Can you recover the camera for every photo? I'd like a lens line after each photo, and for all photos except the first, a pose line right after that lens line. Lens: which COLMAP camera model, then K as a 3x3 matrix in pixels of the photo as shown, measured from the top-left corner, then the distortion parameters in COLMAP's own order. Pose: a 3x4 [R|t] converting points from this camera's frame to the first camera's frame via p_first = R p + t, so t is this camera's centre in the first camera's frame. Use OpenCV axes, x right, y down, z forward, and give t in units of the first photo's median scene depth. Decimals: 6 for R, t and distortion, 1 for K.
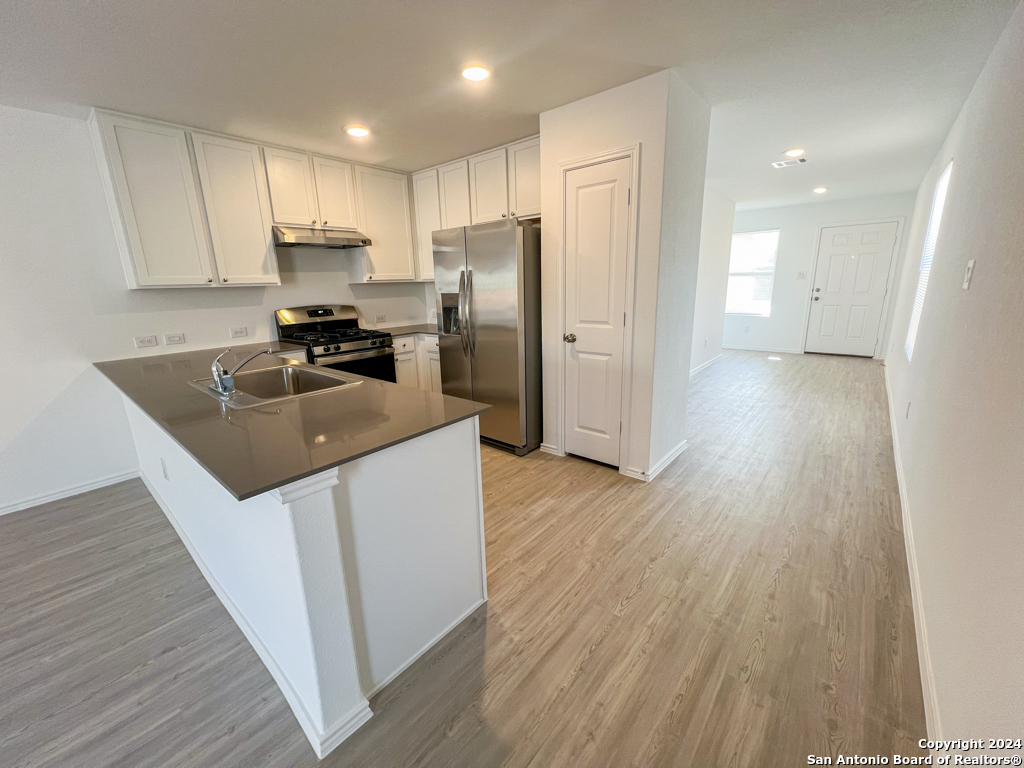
lens RADIAL K [[409.3, 0, 507.0], [0, 409.3, 380.7], [0, 0, 1]] dist [0.000338, 0.000855]
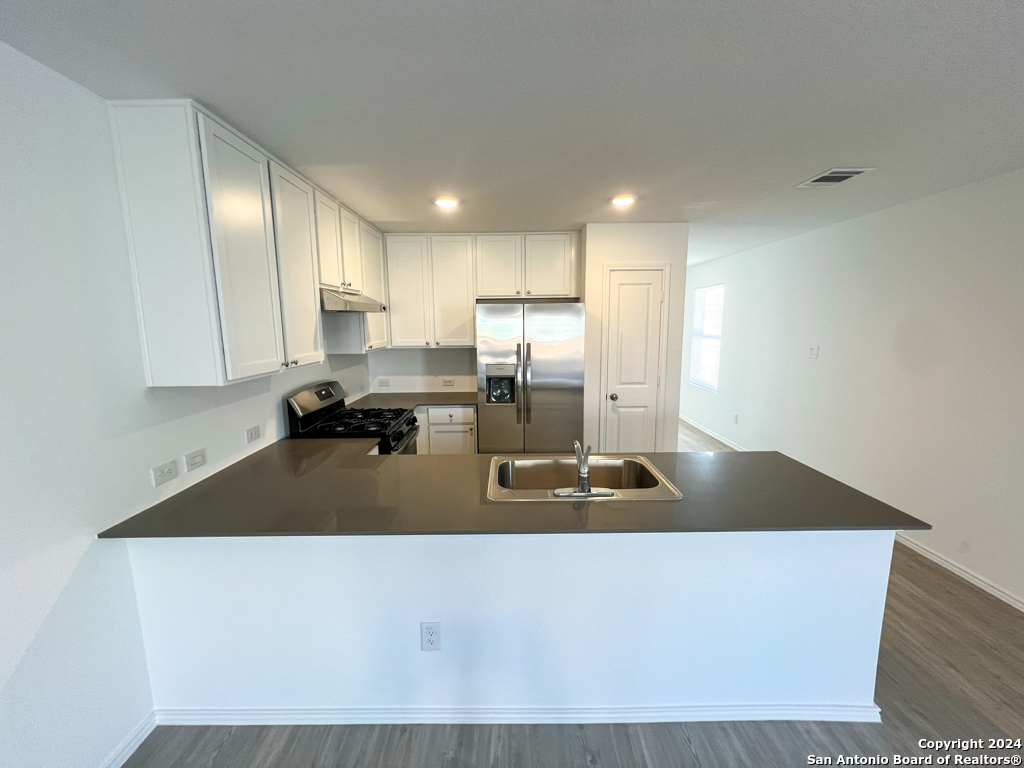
lens RADIAL K [[409.3, 0, 508.8], [0, 409.3, 380.9], [0, 0, 1]] dist [0.000338, 0.000855]
pose [[0.759125, -0.070284, 0.647140, -0.175215], [0.140825, 0.988343, -0.057854, -0.024350], [-0.635530, 0.135052, 0.760173, 0.047032]]
